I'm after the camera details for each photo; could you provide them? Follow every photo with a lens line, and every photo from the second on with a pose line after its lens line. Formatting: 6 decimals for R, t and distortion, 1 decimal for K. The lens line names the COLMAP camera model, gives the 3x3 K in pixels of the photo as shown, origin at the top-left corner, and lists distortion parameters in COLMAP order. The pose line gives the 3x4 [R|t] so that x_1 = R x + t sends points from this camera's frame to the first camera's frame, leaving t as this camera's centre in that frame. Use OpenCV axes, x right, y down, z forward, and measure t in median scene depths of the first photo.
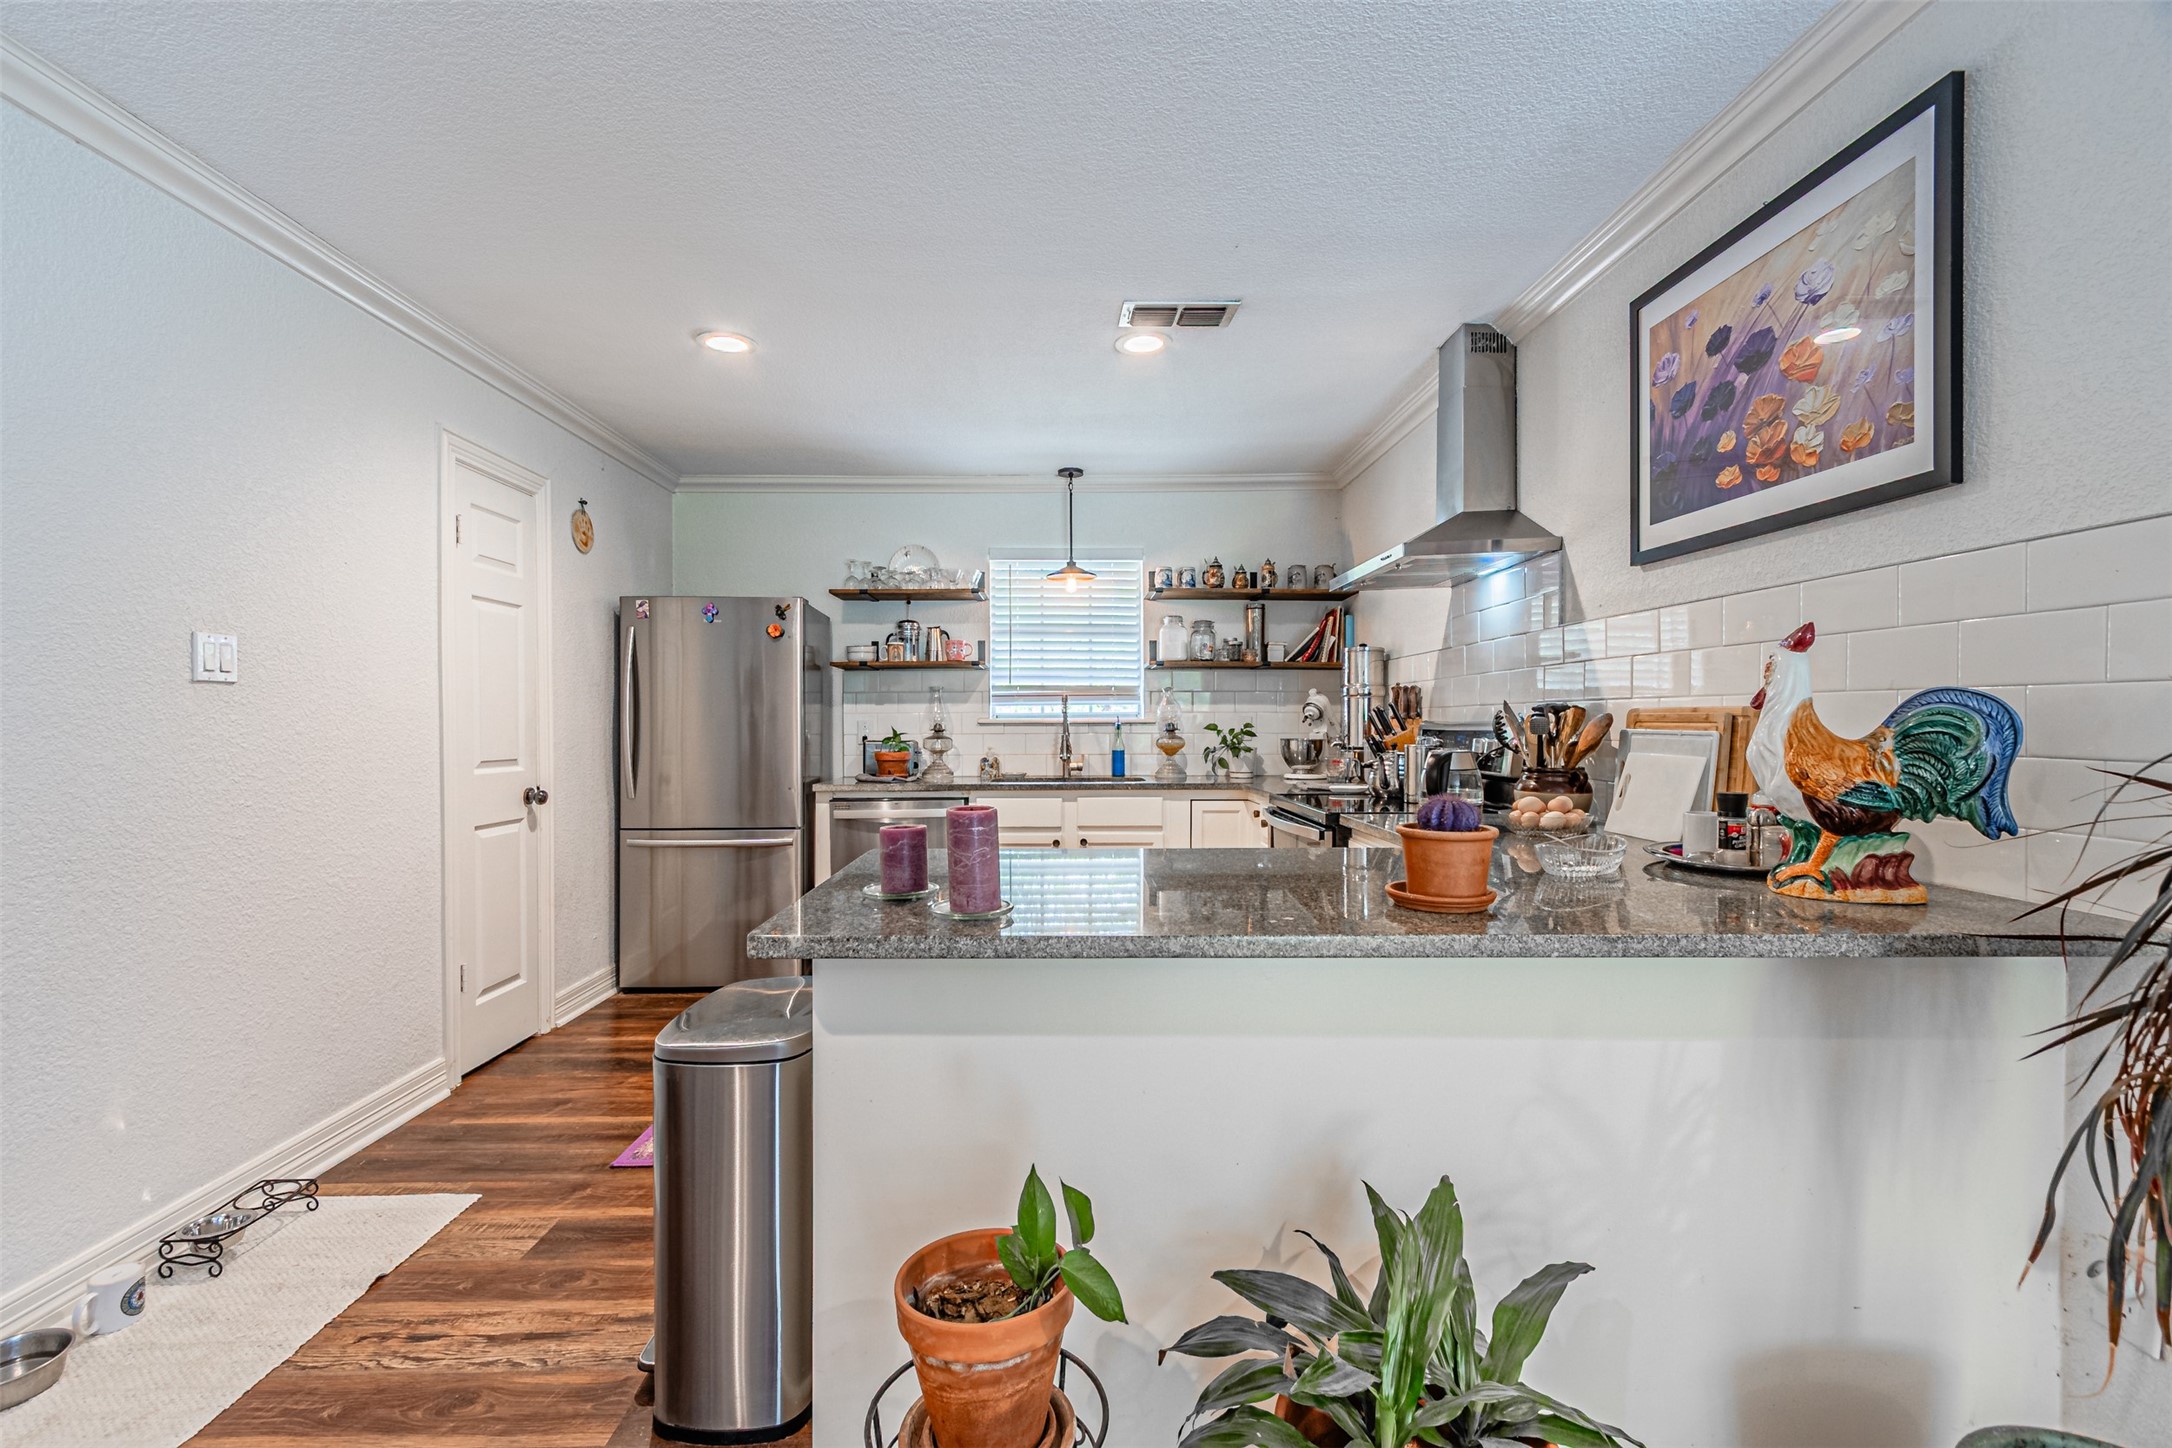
lens RADIAL K [[975.1, 0, 1065.6], [0, 975.1, 732.4], [0, 0, 1]] dist [0.003087, 0.000294]
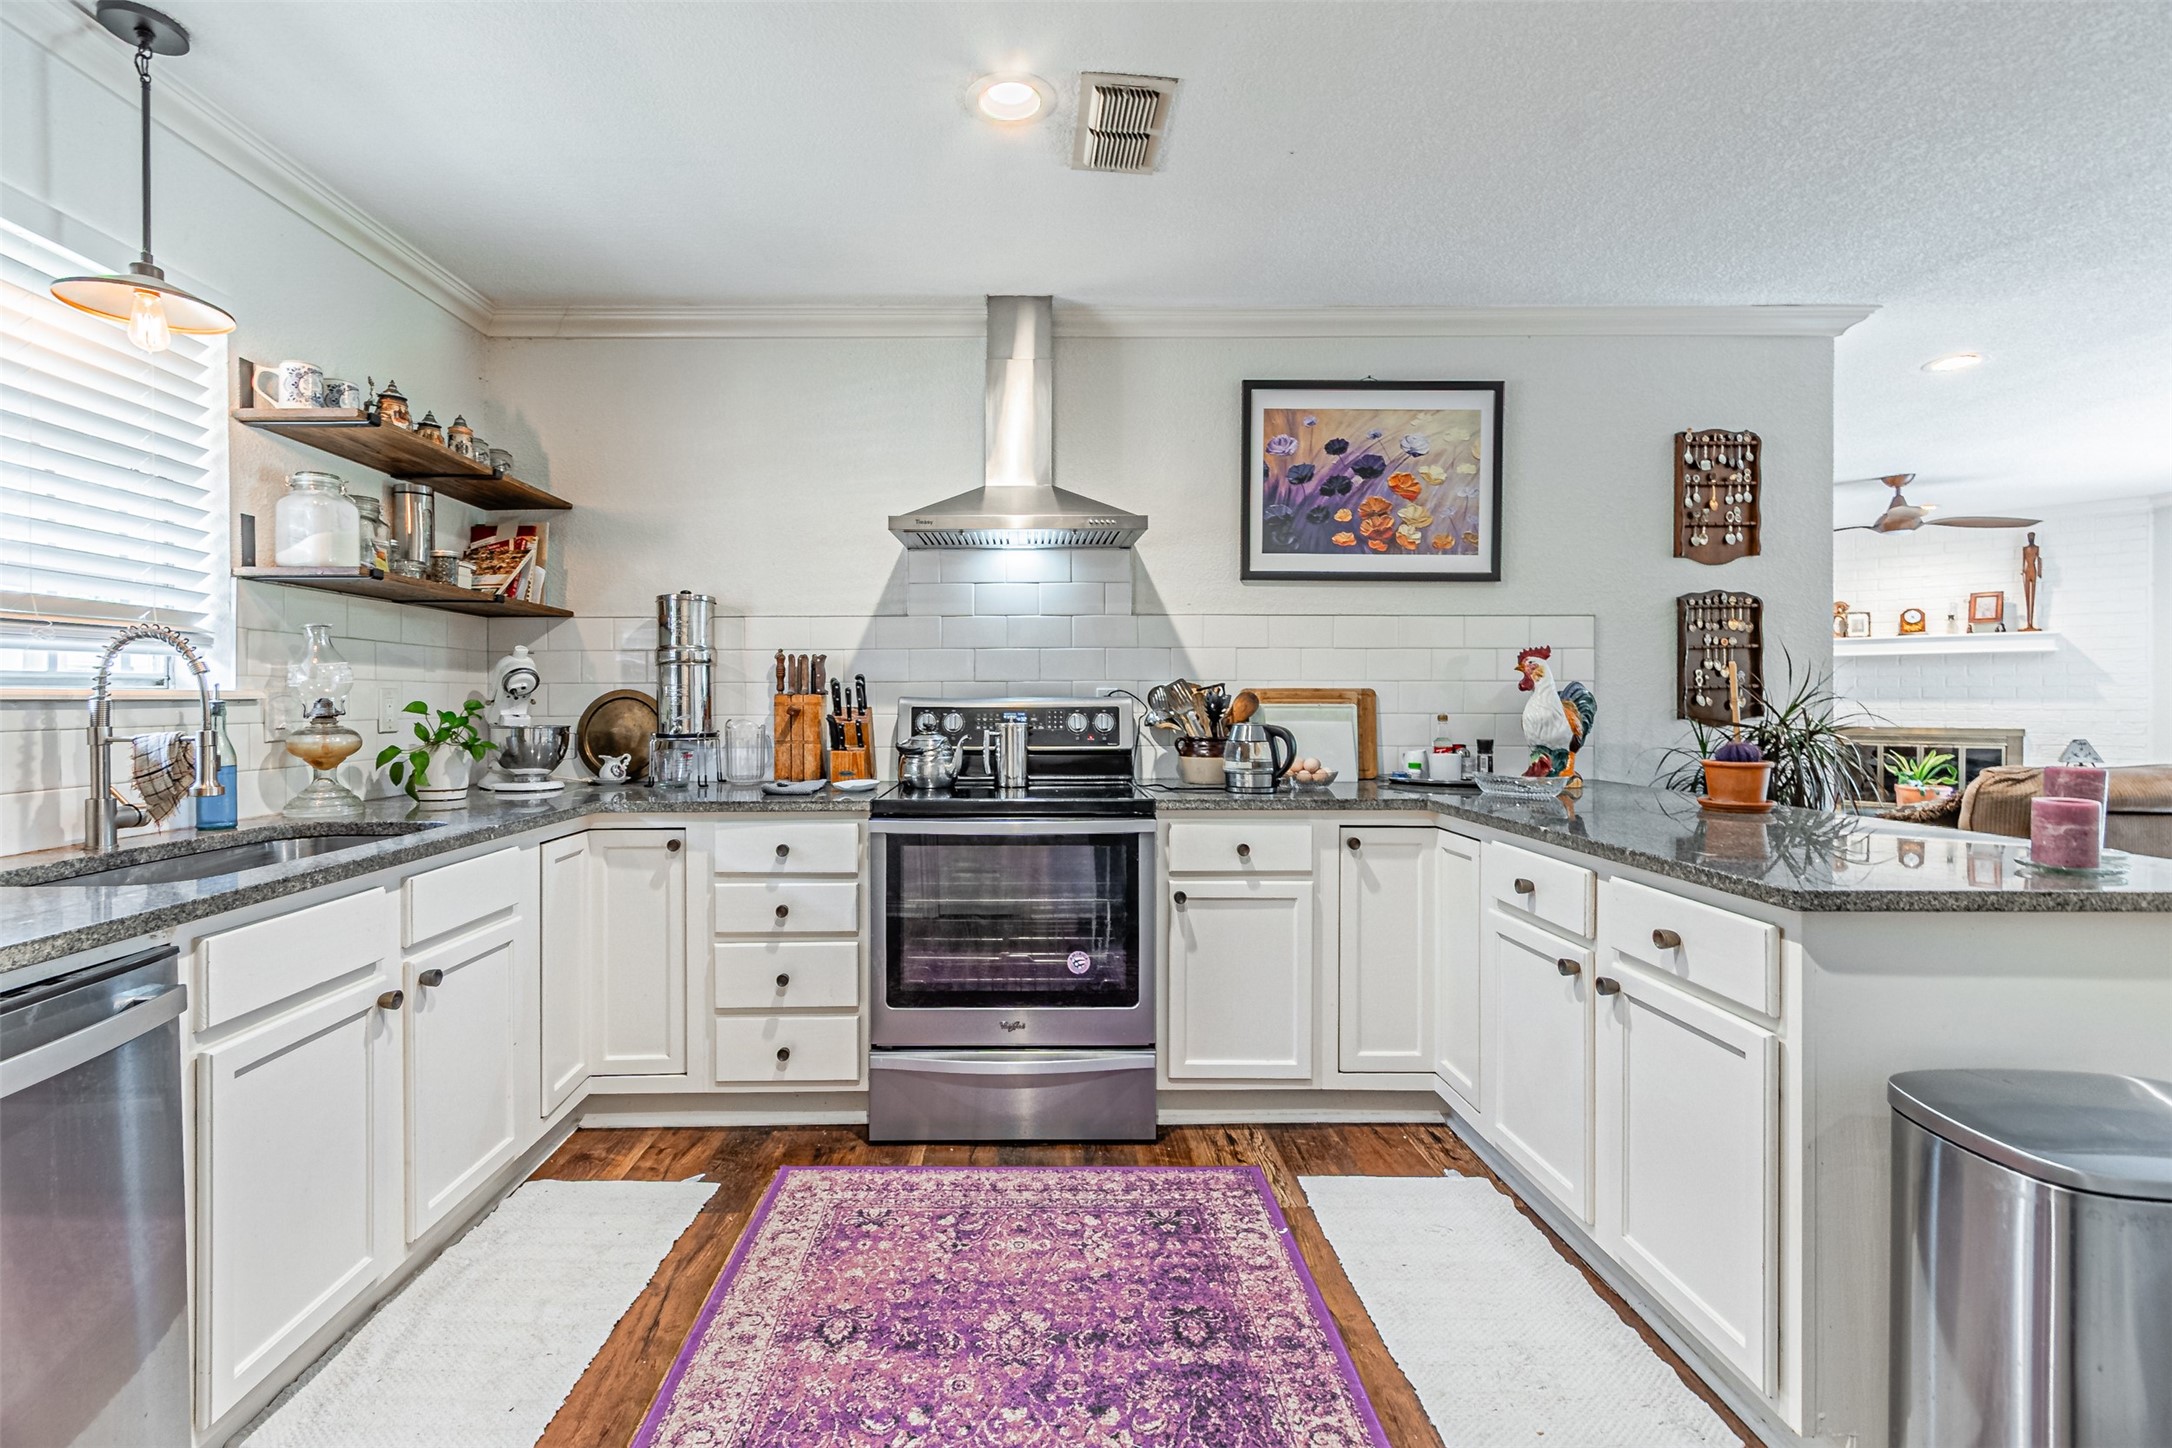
lens RADIAL K [[957.5, 0, 1056.0], [0, 957.5, 700.2], [0, 0, 1]] dist [0.011626, -0.000305]
pose [[-0.013032, 0.000370, 0.999915, -0.549216], [0.012019, 0.999928, -0.000213, -0.008556], [-0.999843, 0.012015, -0.013035, 0.986117]]
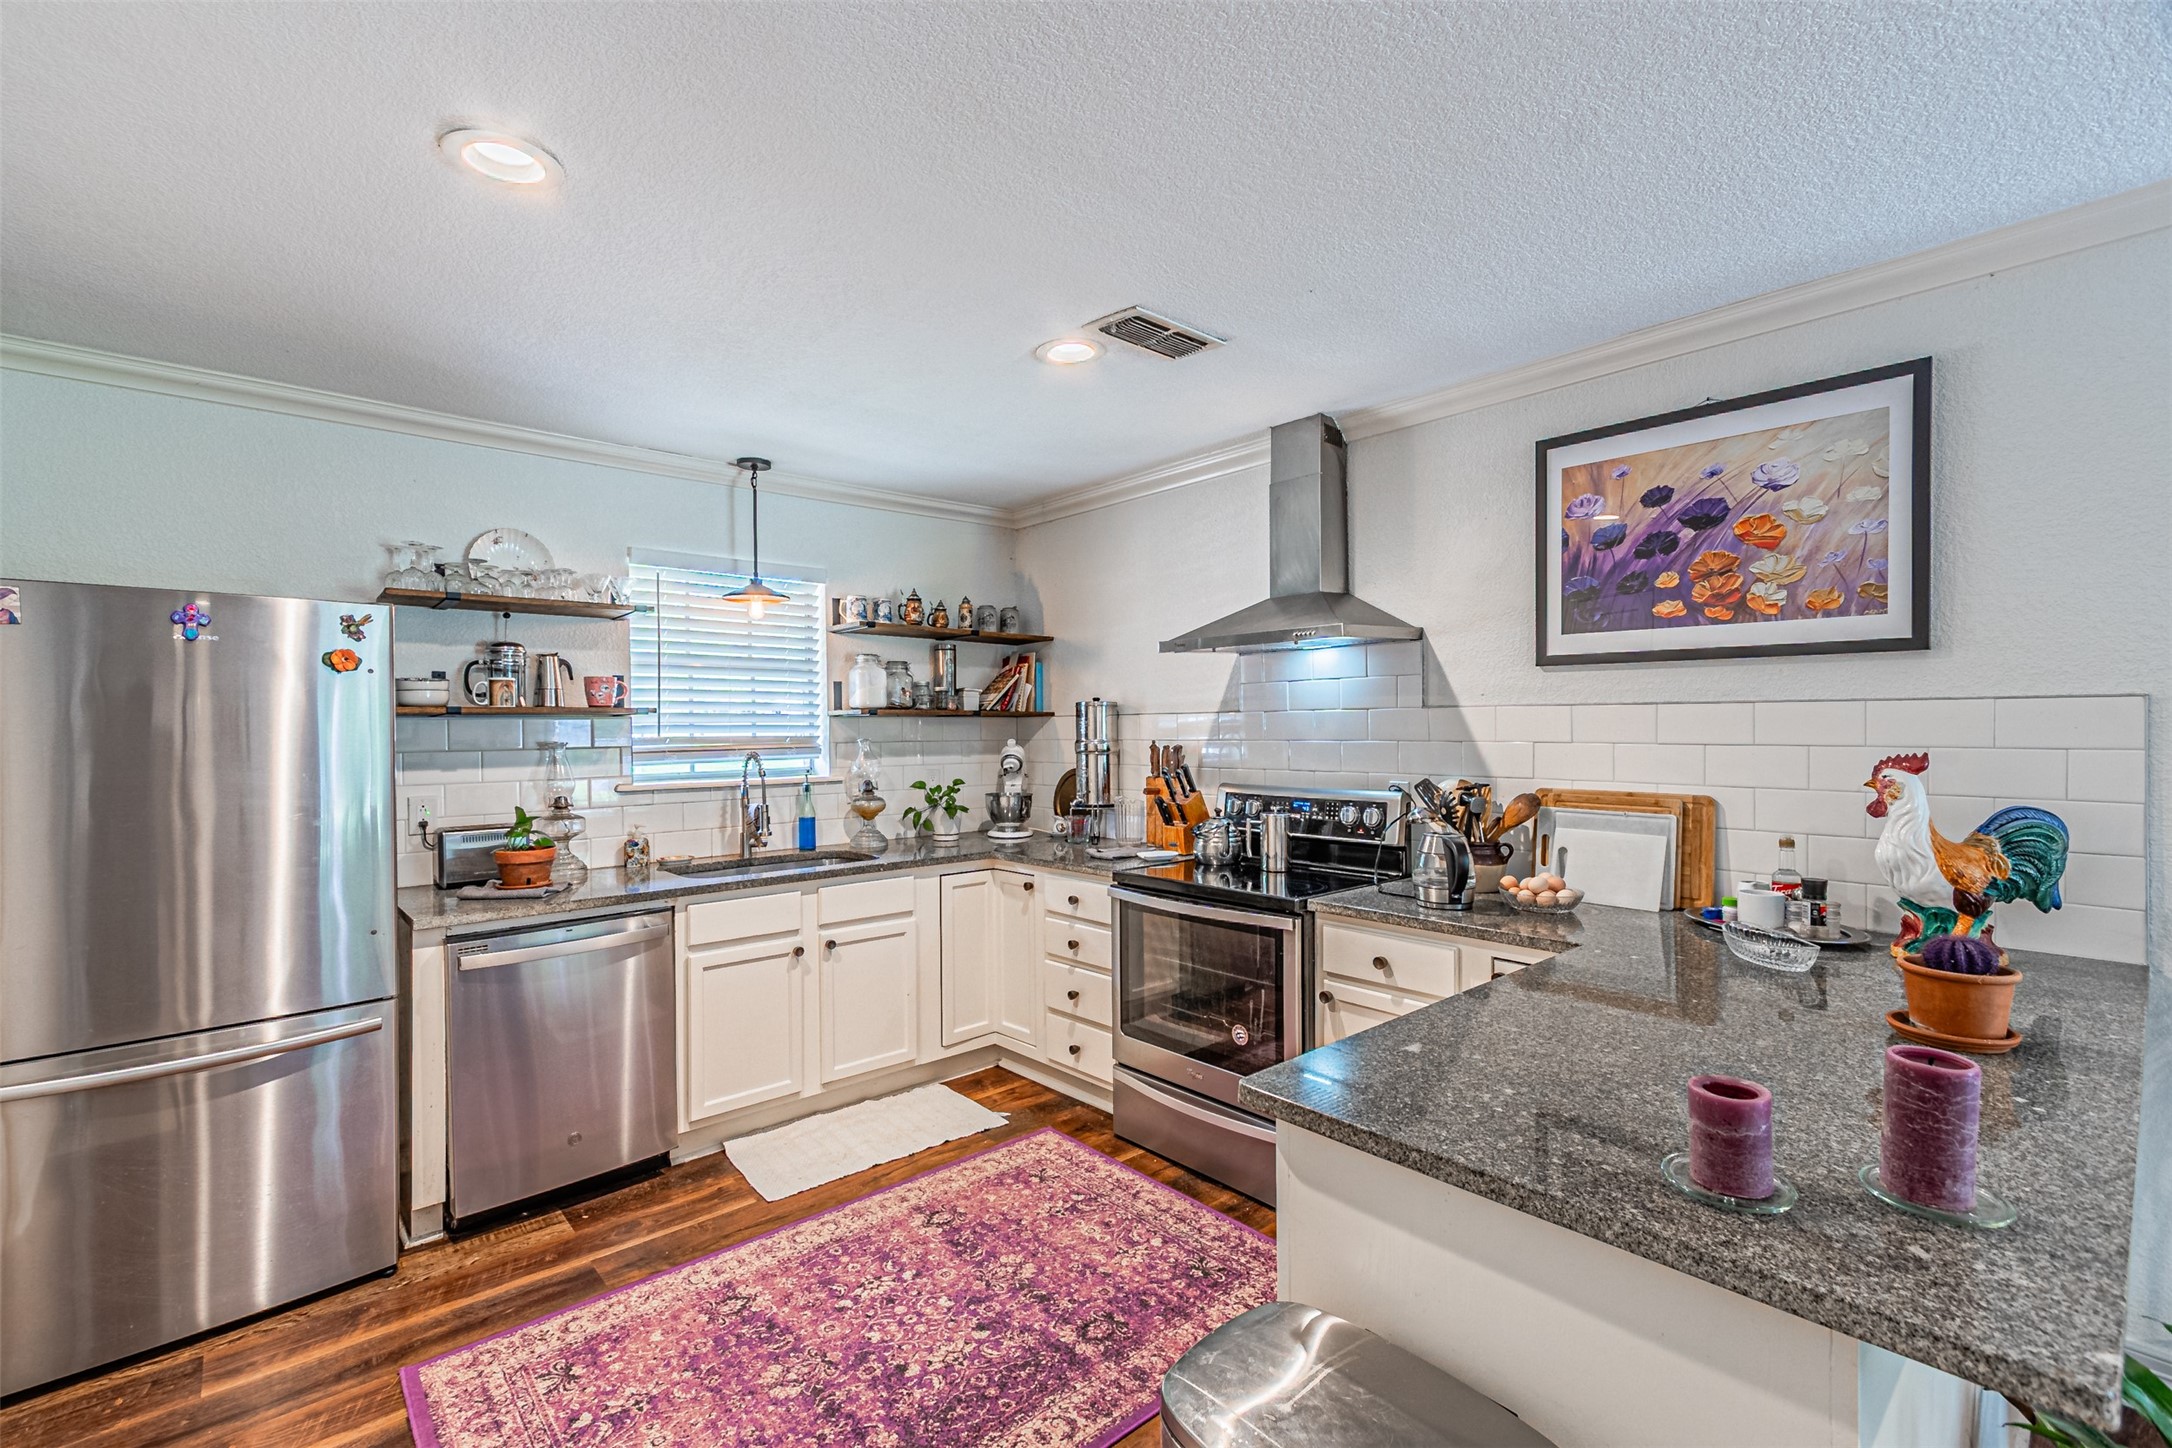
lens RADIAL K [[959.9, 0, 1078.0], [0, 959.9, 728.5], [0, 0, 1]] dist [0.003198, 0.000155]
pose [[0.750037, -0.006106, 0.661367, -0.461813], [0.011361, 0.999929, -0.003653, -0.075835], [-0.661298, 0.010254, 0.750053, 0.389575]]
